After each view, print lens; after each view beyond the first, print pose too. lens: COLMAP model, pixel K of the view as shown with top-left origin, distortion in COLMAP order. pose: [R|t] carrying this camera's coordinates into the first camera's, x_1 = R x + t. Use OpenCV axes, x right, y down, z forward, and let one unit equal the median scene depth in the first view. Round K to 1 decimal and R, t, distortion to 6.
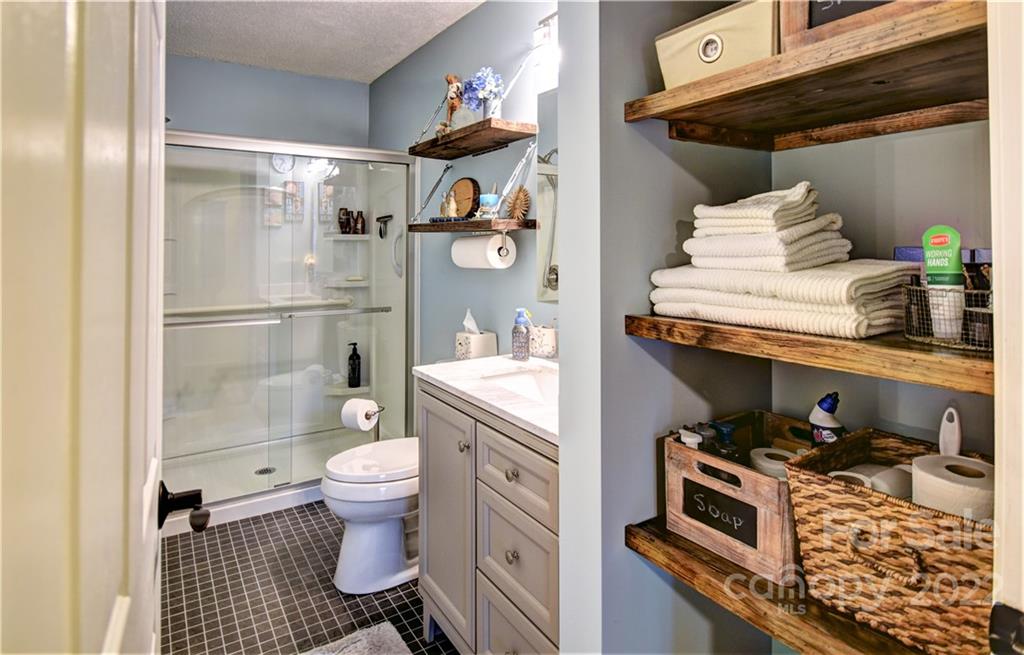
lens RADIAL K [[540.2, 0, 470.8], [0, 540.2, 240.7], [0, 0, 1]] dist [-0.022039, -0.000130]
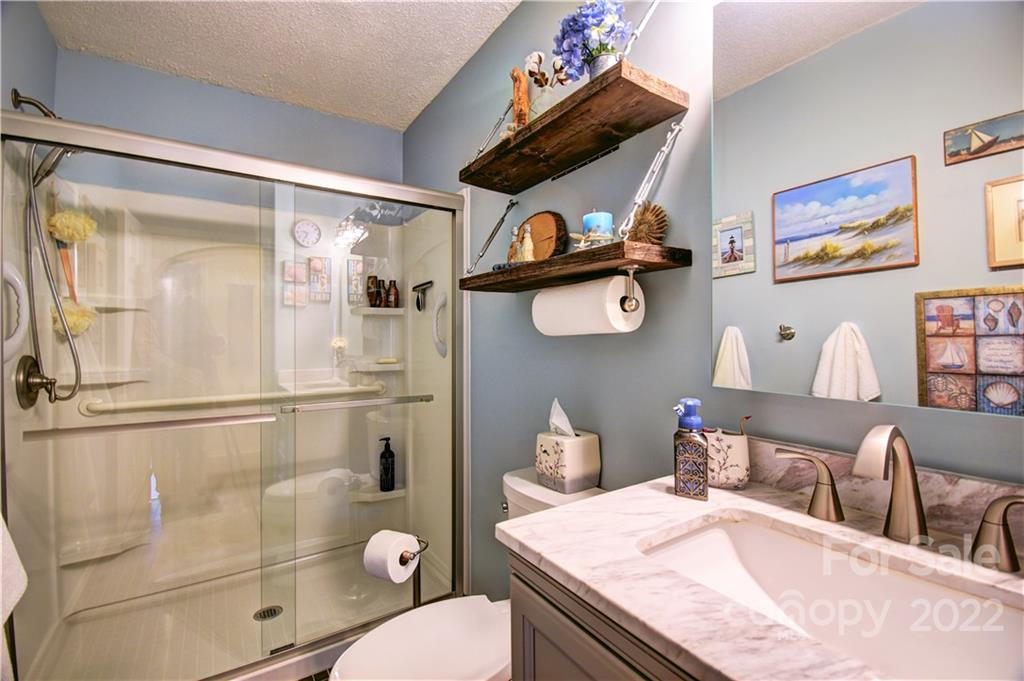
lens RADIAL K [[445.7, 0, 513.7], [0, 445.7, 339.0], [0, 0, 1]] dist [-0.015680, -0.002307]
pose [[0.998481, -0.005989, 0.054774, -0.065363], [0.005564, 0.999953, 0.007908, 0.037238], [-0.054819, -0.007591, 0.998467, 0.349212]]
